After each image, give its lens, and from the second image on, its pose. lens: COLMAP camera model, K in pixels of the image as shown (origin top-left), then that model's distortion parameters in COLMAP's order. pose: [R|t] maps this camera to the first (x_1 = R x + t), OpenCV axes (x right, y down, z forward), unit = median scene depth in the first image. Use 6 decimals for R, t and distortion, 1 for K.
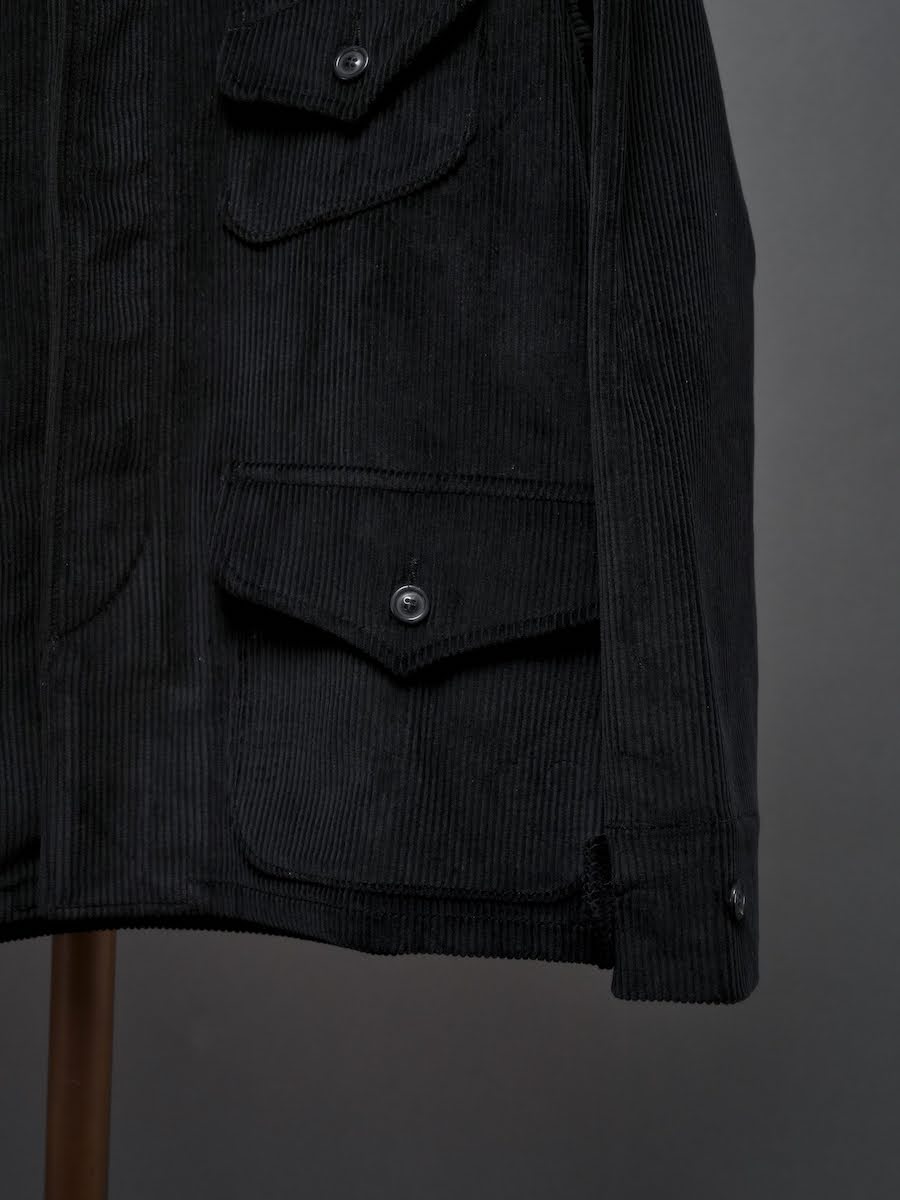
lens RADIAL K [[1908.4, 0, 450.0], [0, 1908.4, 600.0], [0, 0, 1]] dist [-0.005206, 0.026623]
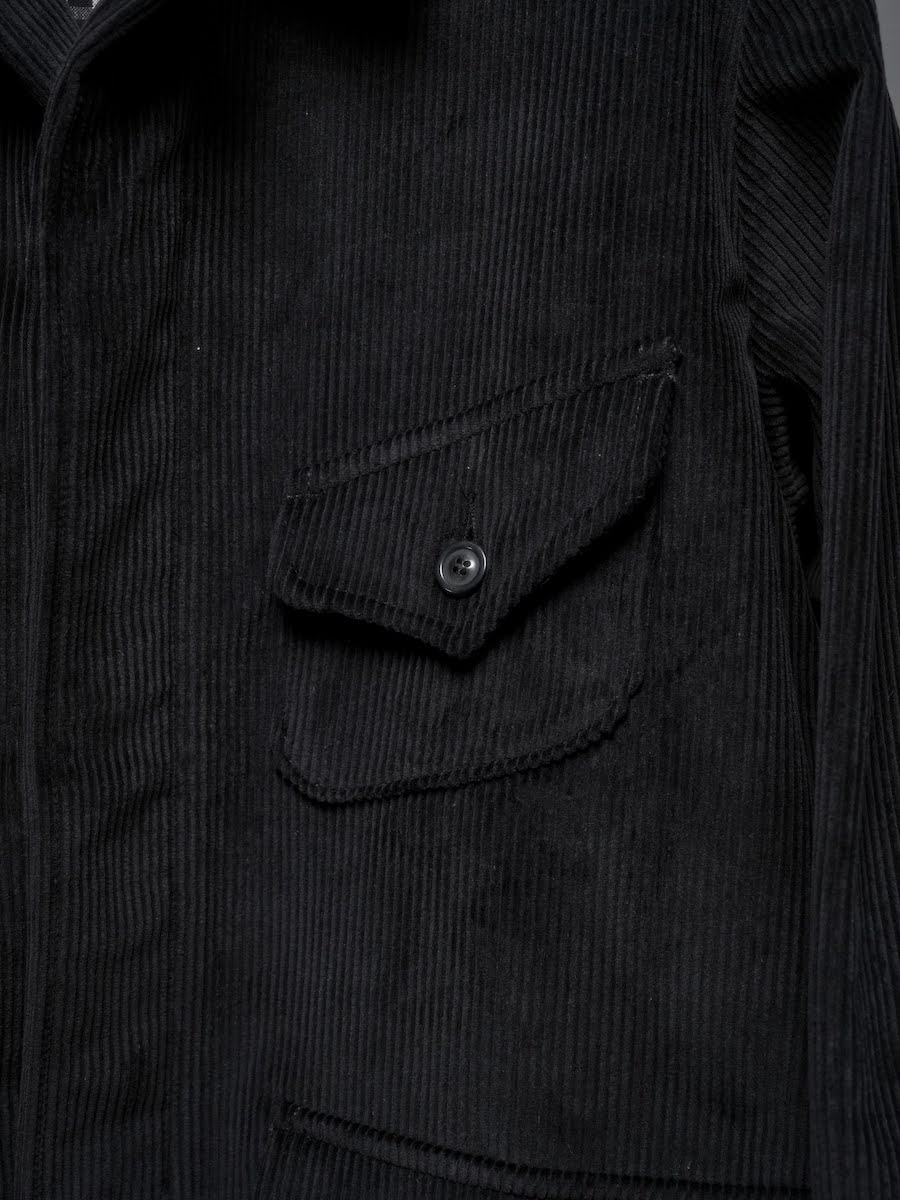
lens RADIAL K [[1908.4, 0, 450.0], [0, 1908.4, 600.0], [0, 0, 1]] dist [-0.005206, 0.026623]
pose [[0.998298, 0.015803, -0.056145, -0.017038], [-0.014951, 0.999767, 0.015566, -0.278721], [0.056378, -0.014700, 0.998301, 0.311351]]
